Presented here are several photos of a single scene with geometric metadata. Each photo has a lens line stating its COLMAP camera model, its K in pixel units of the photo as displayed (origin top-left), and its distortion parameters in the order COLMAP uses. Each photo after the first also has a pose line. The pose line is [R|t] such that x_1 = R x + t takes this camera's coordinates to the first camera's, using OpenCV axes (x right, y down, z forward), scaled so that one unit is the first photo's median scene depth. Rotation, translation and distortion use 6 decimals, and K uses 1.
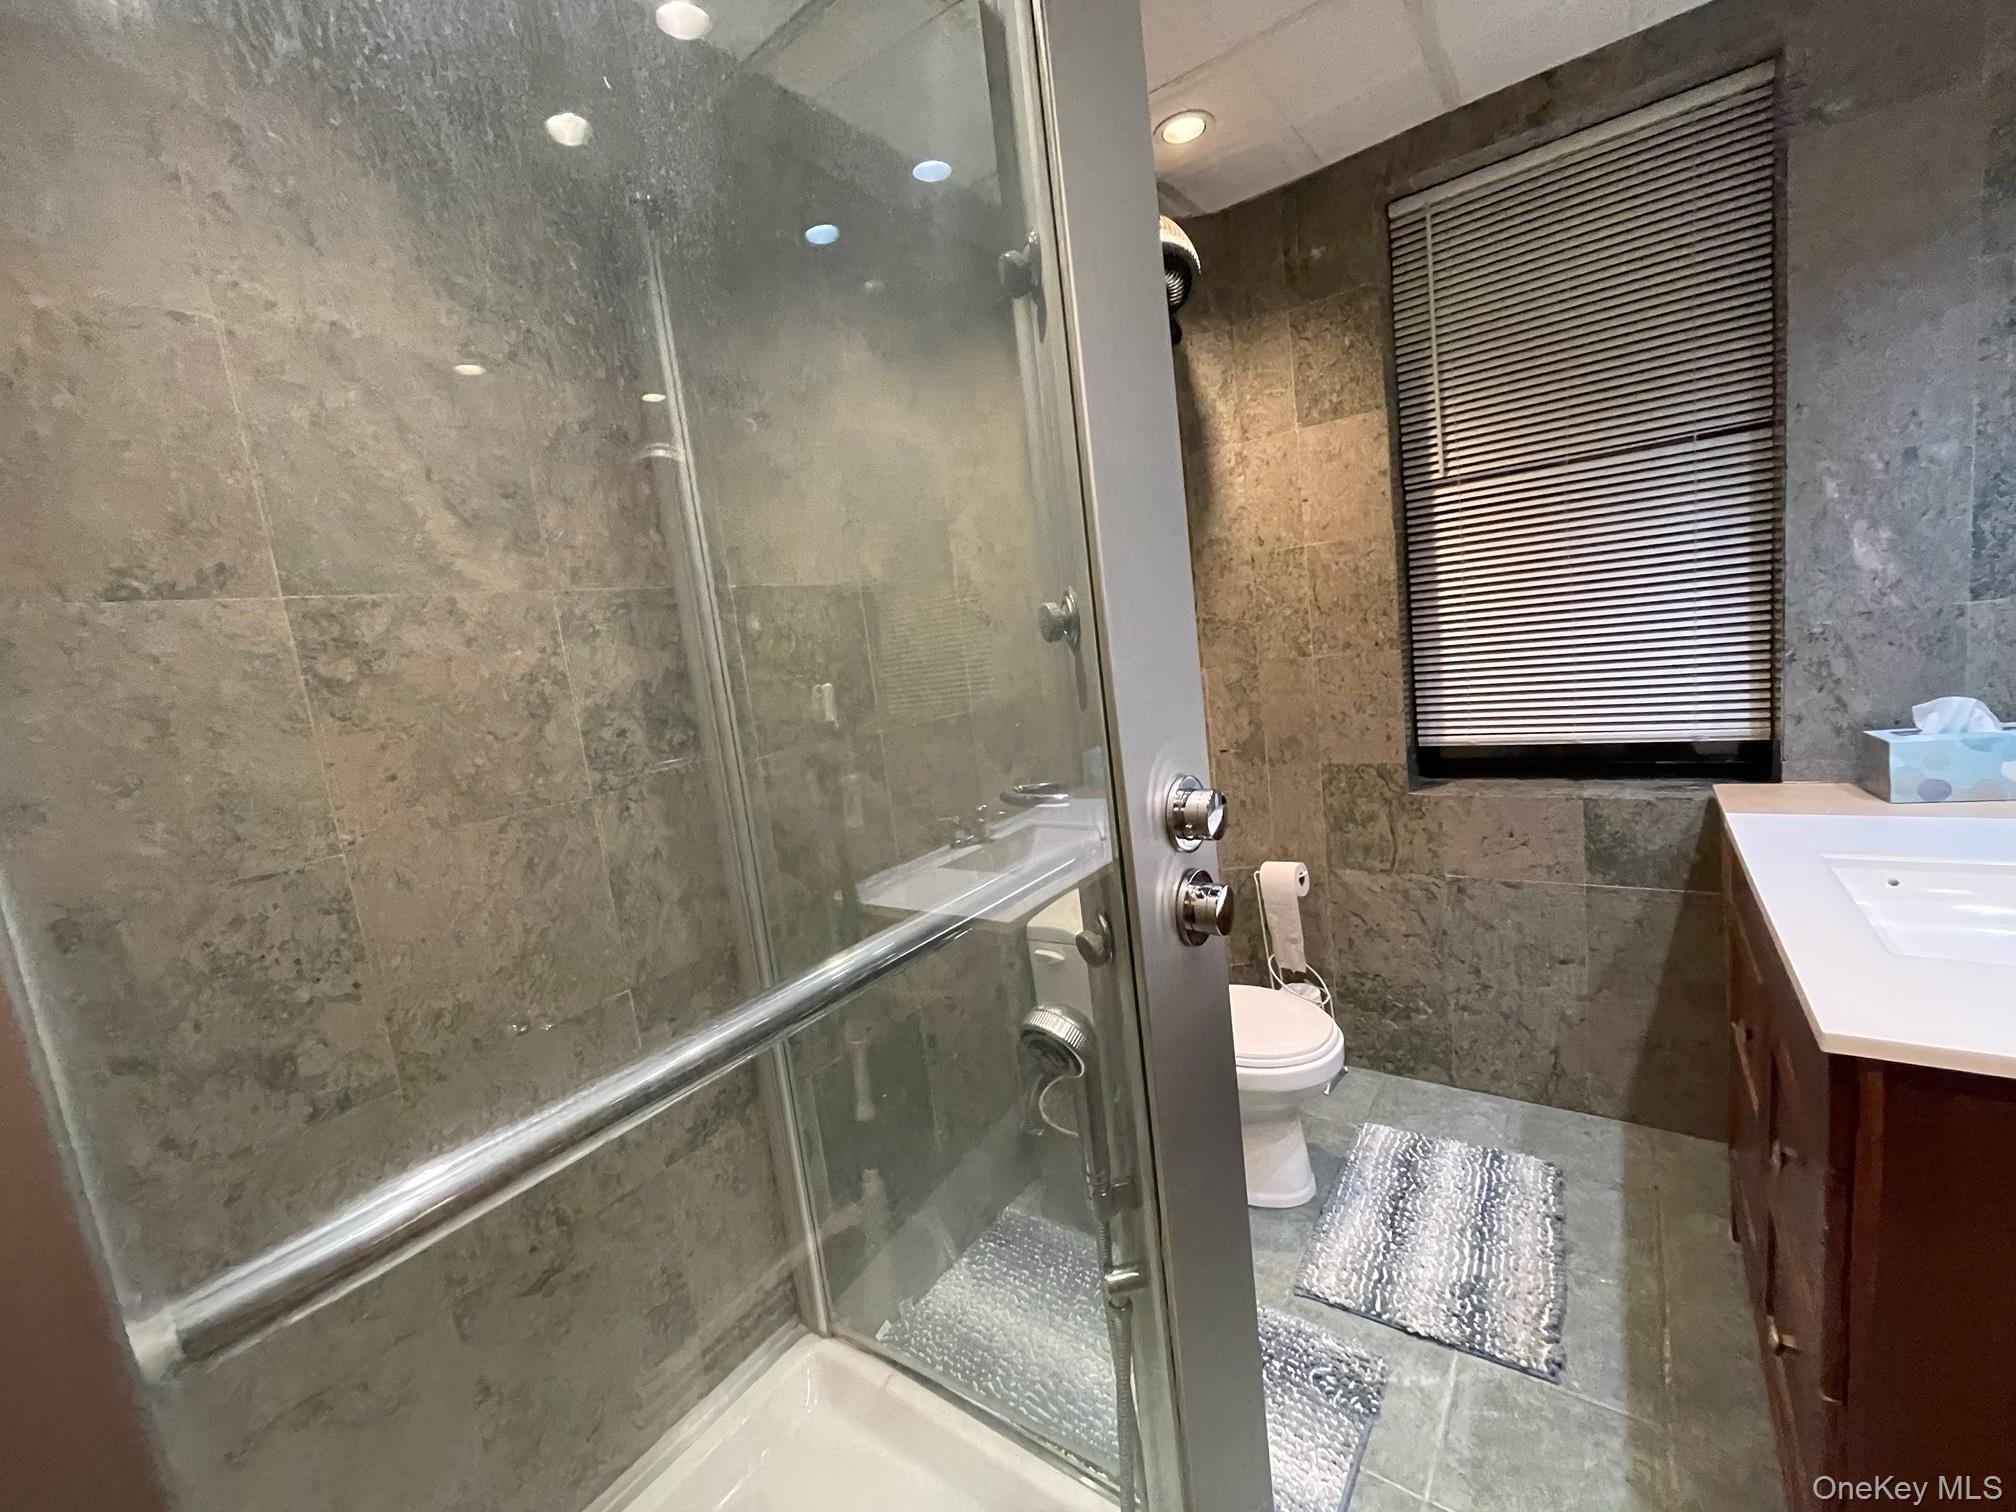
lens RADIAL K [[819.7, 0, 1009.5], [0, 819.7, 751.2], [0, 0, 1]] dist [0.000623, 0.001519]
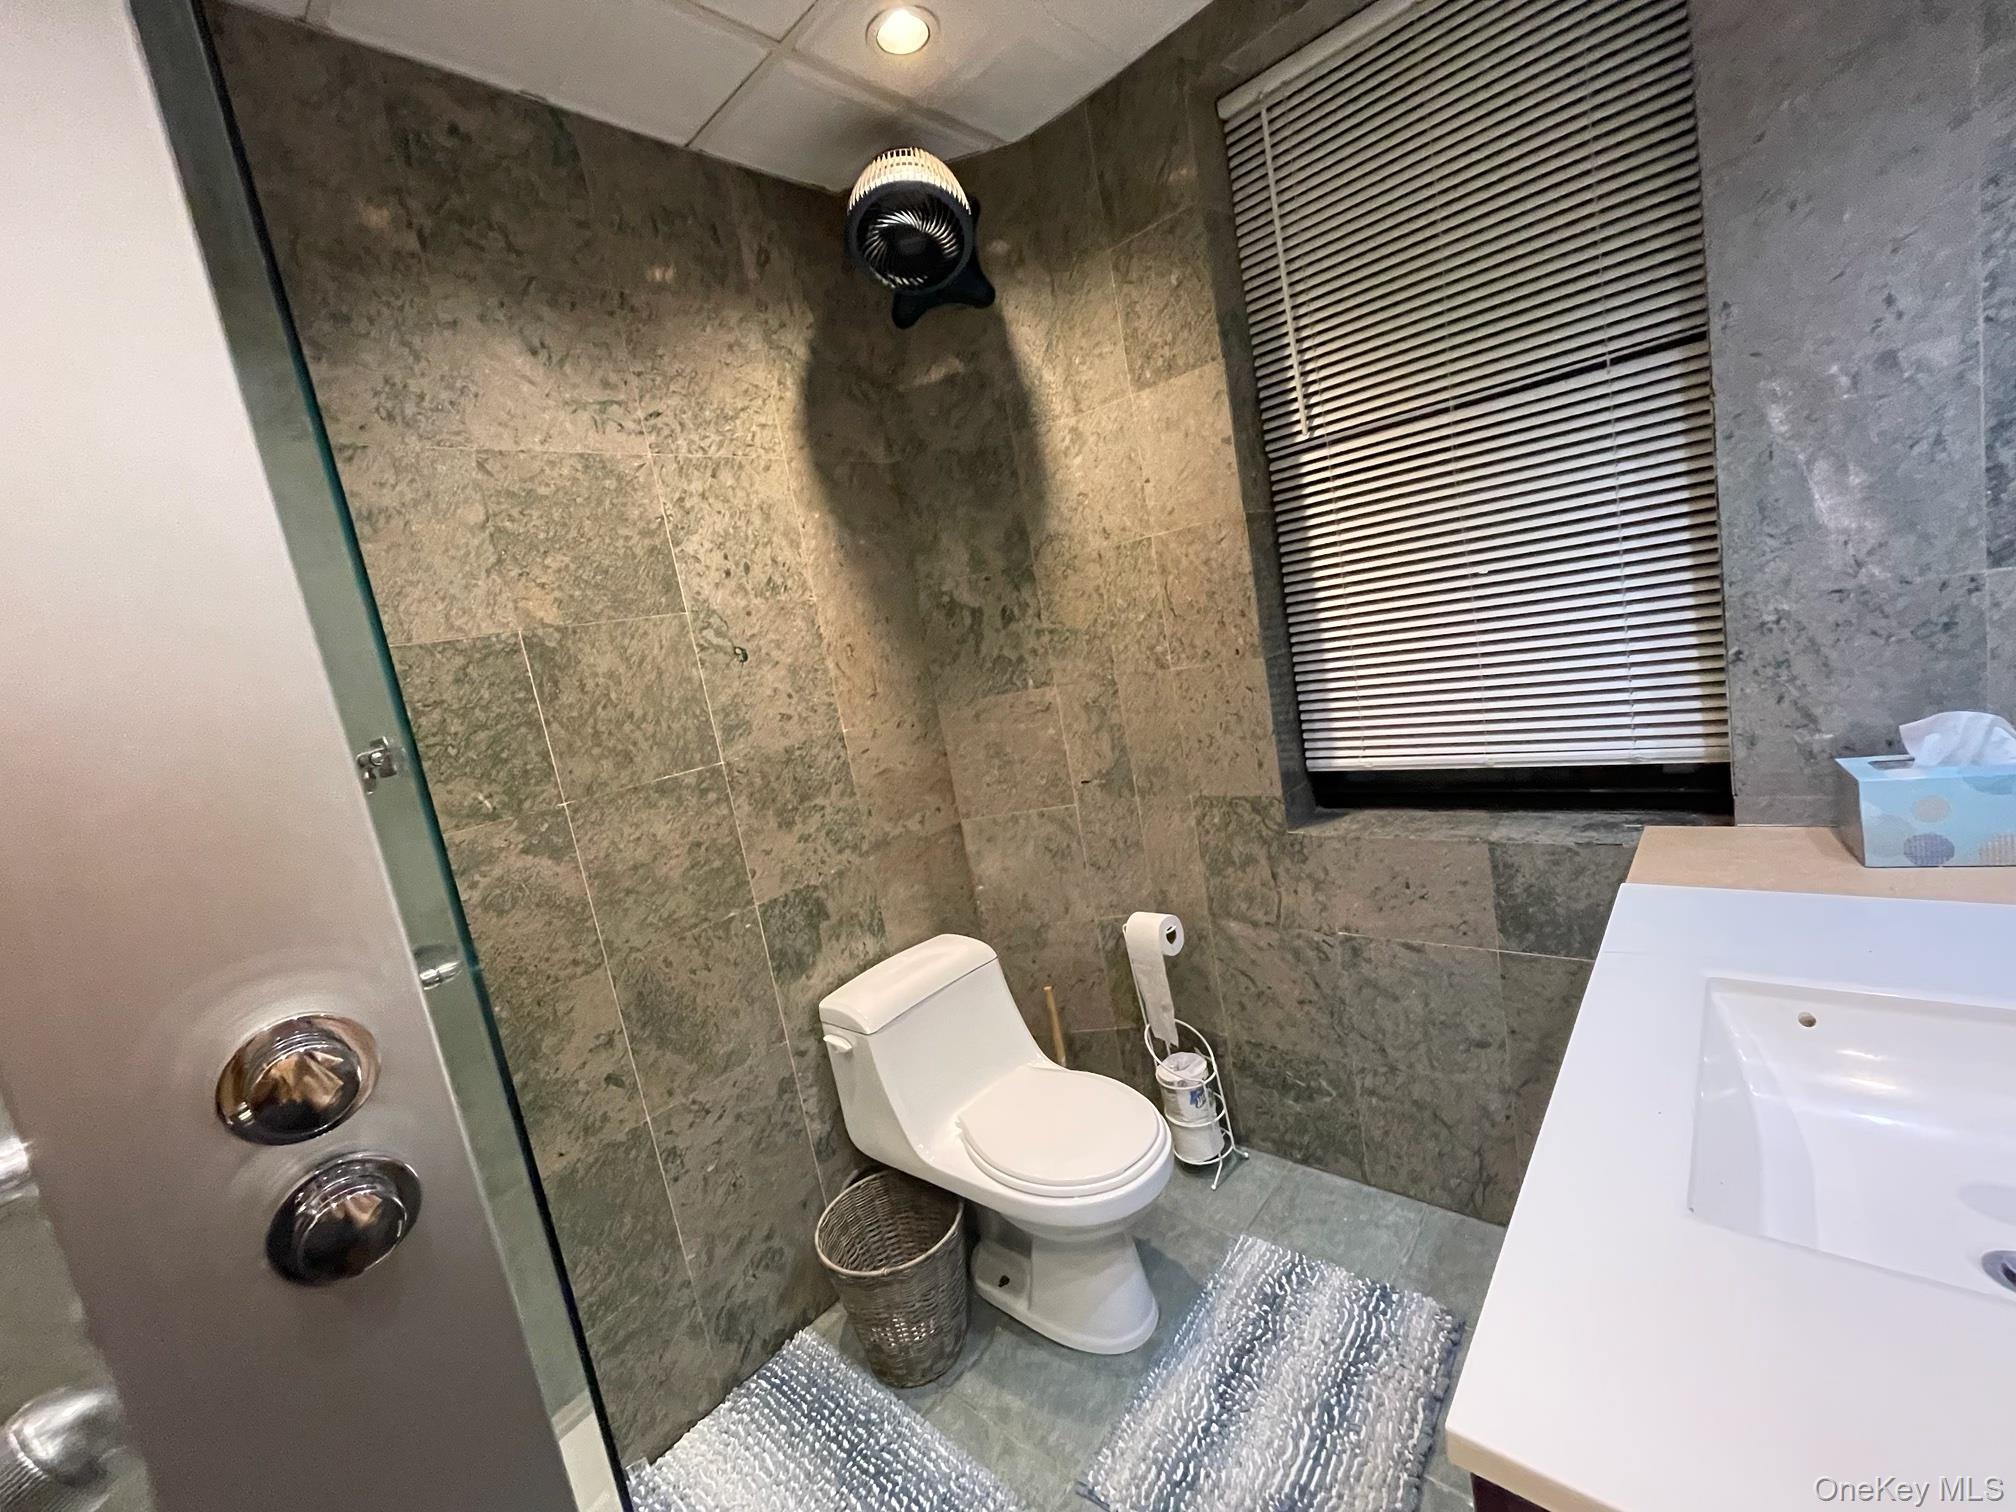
lens RADIAL K [[819.7, 0, 1006.6], [0, 819.7, 750.5], [0, 0, 1]] dist [0.000623, 0.001519]
pose [[0.993249, -0.043539, -0.107521, 0.323570], [0.045805, 0.998776, 0.018690, -0.062354], [0.106576, -0.023489, 0.994027, 0.175106]]
